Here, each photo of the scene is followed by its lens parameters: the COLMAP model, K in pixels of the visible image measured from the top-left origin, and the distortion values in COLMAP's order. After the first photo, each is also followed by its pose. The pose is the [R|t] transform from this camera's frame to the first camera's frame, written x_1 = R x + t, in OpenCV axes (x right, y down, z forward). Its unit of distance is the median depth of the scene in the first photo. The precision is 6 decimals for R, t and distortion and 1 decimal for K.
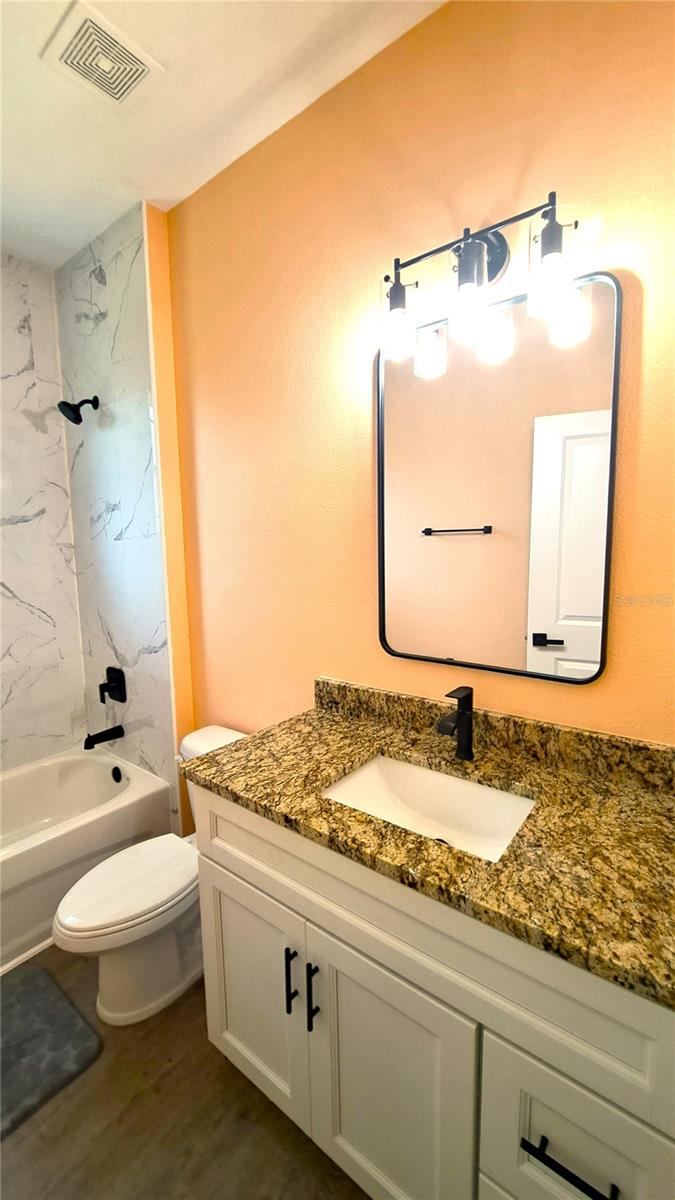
lens RADIAL K [[477.8, 0, 339.8], [0, 477.8, 597.9], [0, 0, 1]] dist [-0.013428, -0.001222]
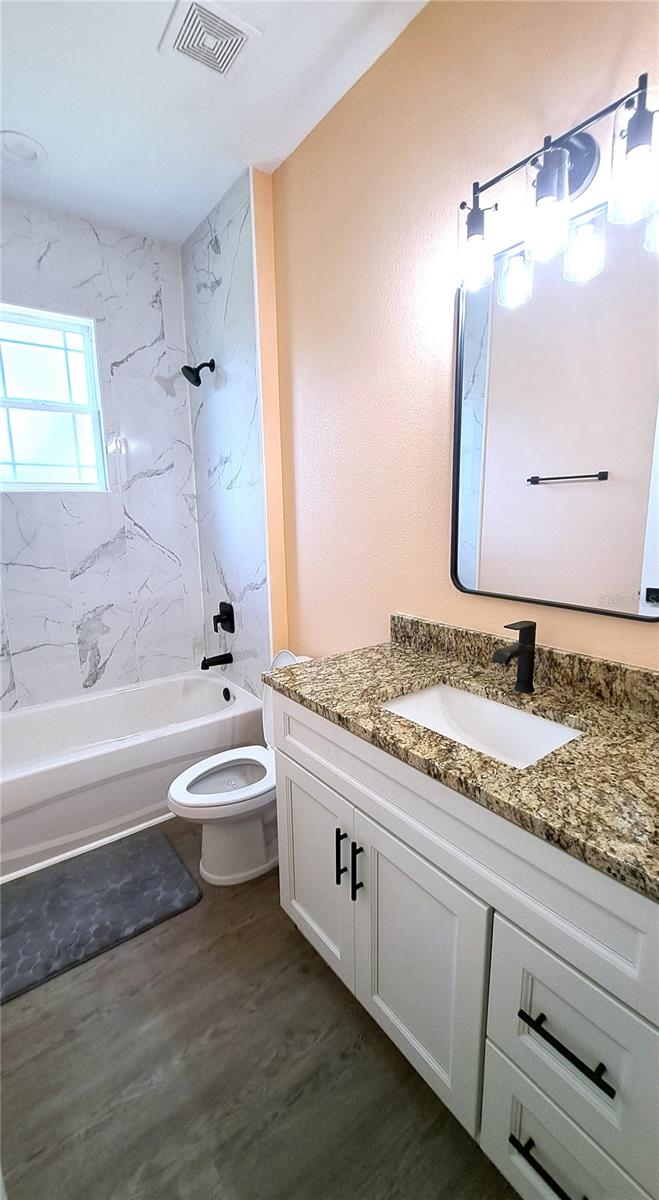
lens RADIAL K [[478.5, 0, 325.8], [0, 478.5, 594.9], [0, 0, 1]] dist [-0.015592, 0.000243]
pose [[0.962972, 0.045924, -0.265661, 0.117000], [-0.027382, 0.996950, 0.073085, 0.070098], [0.268207, -0.063104, 0.961292, -0.073366]]
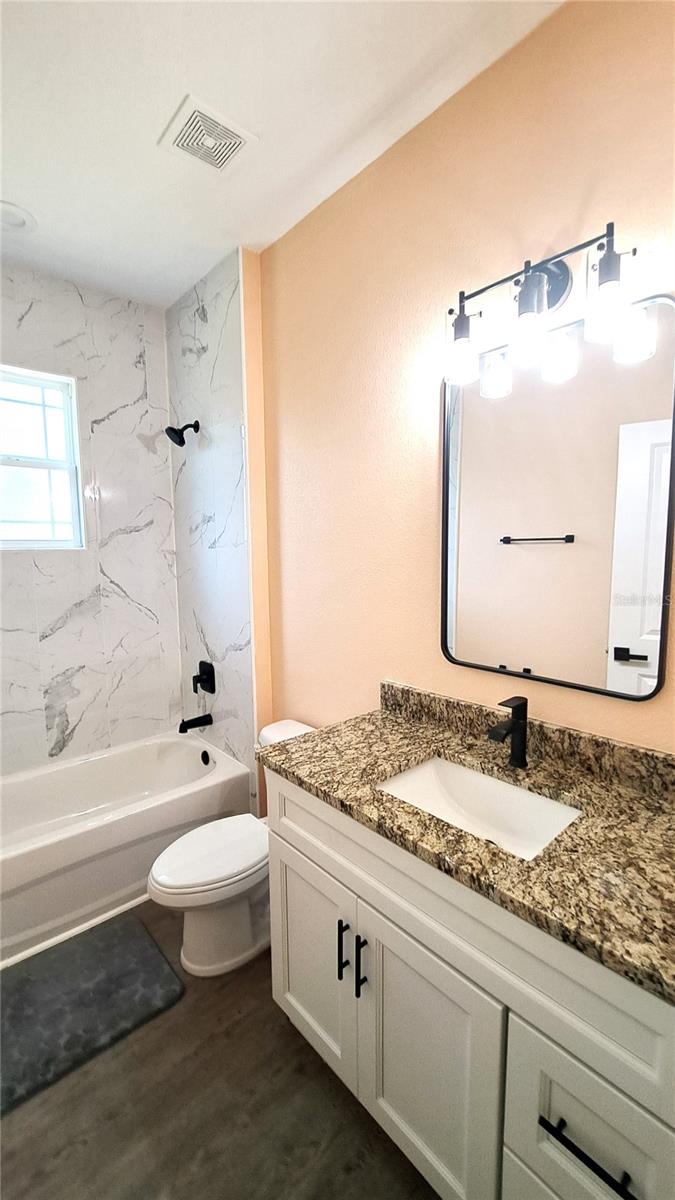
lens RADIAL K [[479.9, 0, 341.1], [0, 479.9, 597.3], [0, 0, 1]] dist [-0.015538, -0.000749]
pose [[0.984324, 0.025086, -0.174576, 0.056083], [-0.026314, 0.999643, -0.004723, -0.015102], [0.174395, 0.009243, 0.984632, -0.094211]]
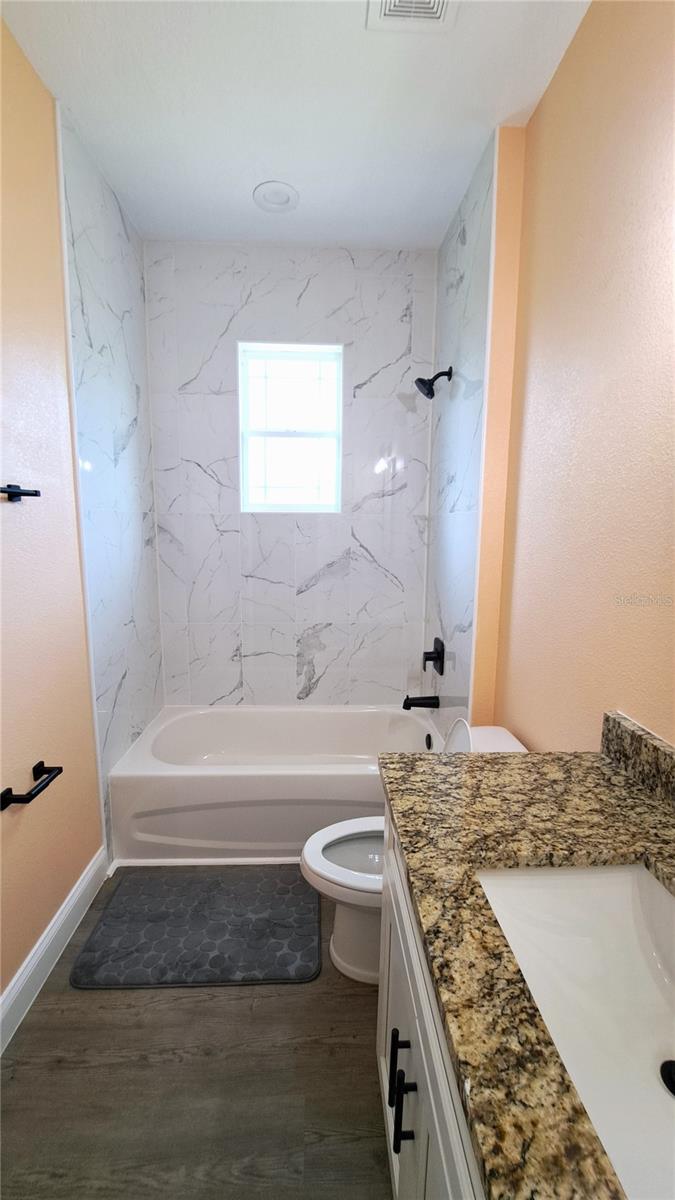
lens RADIAL K [[475.8, 0, 339.8], [0, 475.8, 594.5], [0, 0, 1]] dist [-0.013542, -0.001840]
pose [[0.645680, 0.134806, -0.751614, 0.255529], [-0.106524, 0.990571, 0.086154, -0.023375], [0.756141, 0.024438, 0.653952, 0.332834]]
